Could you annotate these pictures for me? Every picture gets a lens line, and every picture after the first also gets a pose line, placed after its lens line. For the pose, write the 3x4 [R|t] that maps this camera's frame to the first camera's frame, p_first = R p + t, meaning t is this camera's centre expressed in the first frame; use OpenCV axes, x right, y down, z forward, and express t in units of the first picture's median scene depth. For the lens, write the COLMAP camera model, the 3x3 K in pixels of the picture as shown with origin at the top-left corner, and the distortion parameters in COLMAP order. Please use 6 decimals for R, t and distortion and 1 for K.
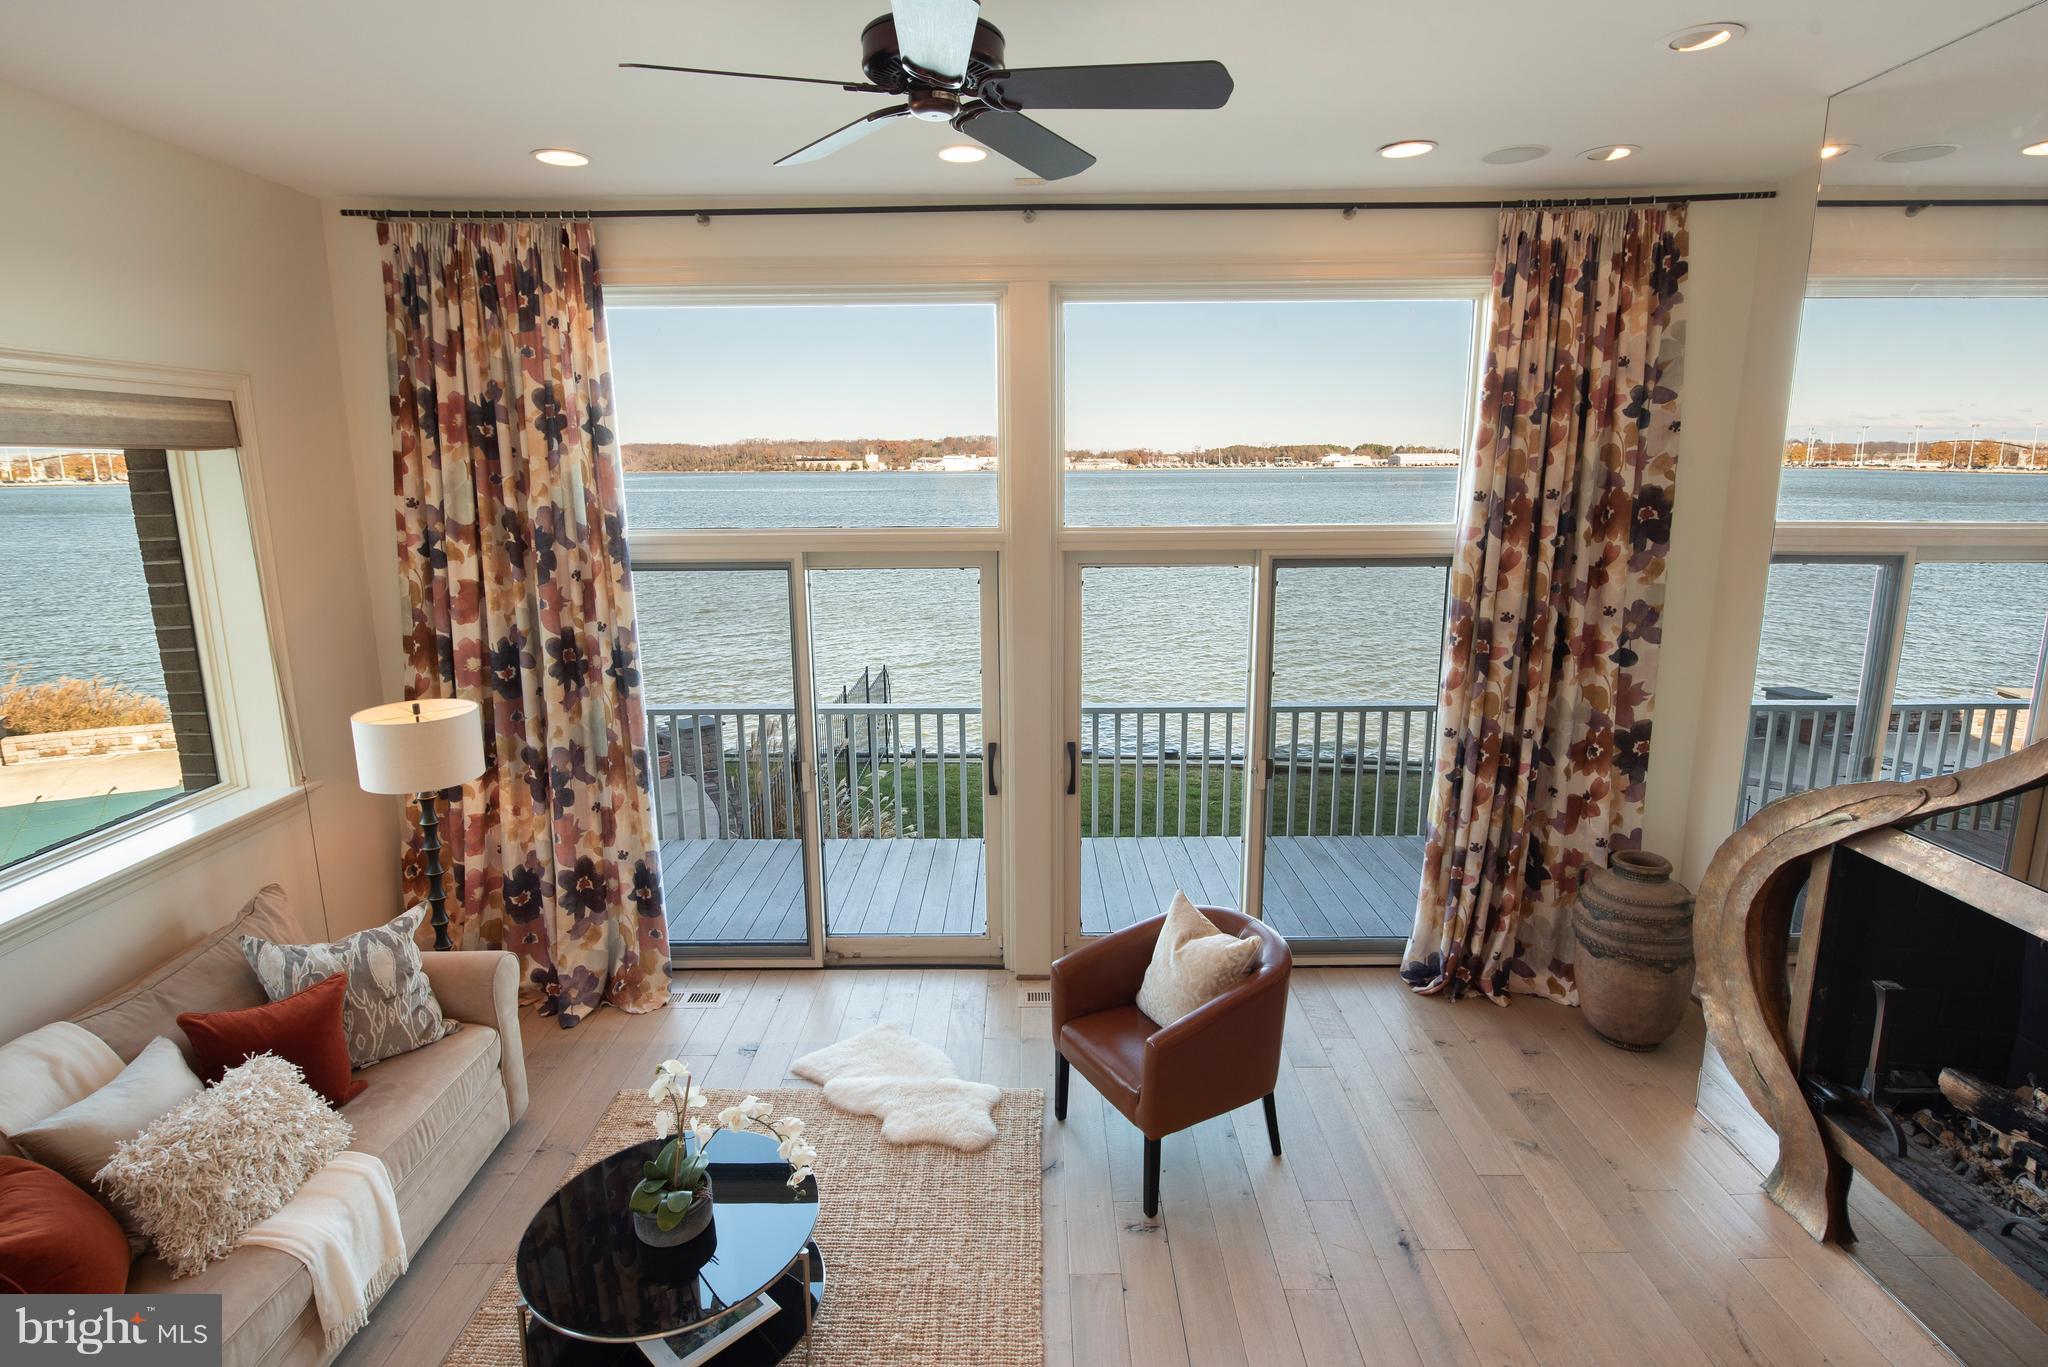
lens RADIAL K [[1037.4, 0, 1027.3], [0, 1037.4, 675.0], [0, 0, 1]] dist [-0.005798, -0.000101]
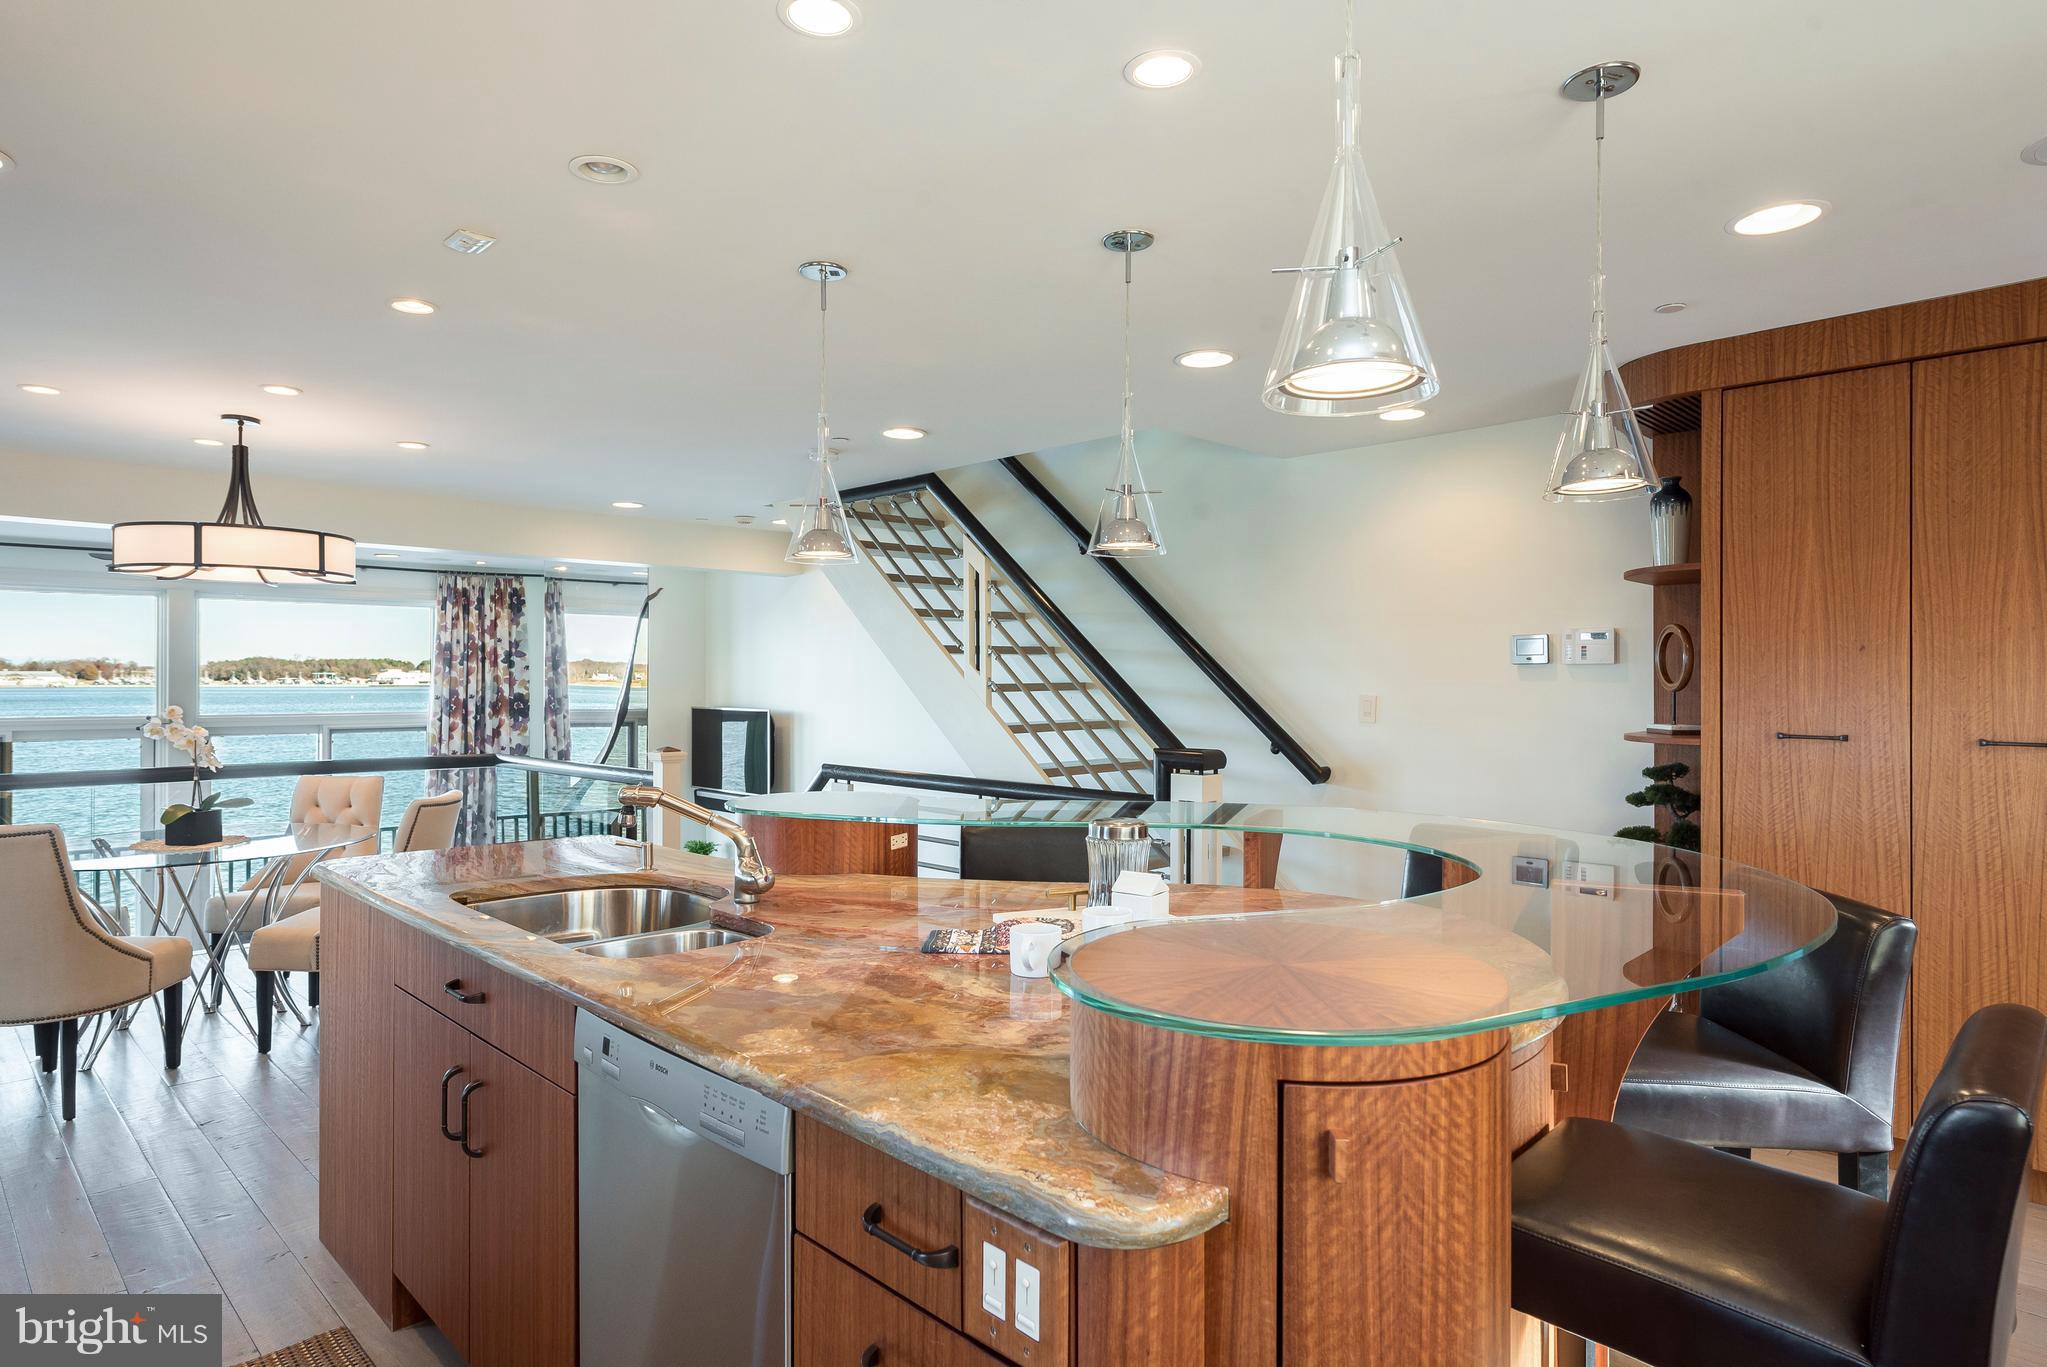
lens RADIAL K [[1175.8, 0, 1044.6], [0, 1175.8, 675.3], [0, 0, 1]] dist [0.001419, 0.000959]
pose [[0.709278, 0.012161, 0.704824, -0.401548], [0.133717, 0.979377, -0.151460, 0.327461], [-0.692130, 0.201674, 0.693025, -1.610017]]
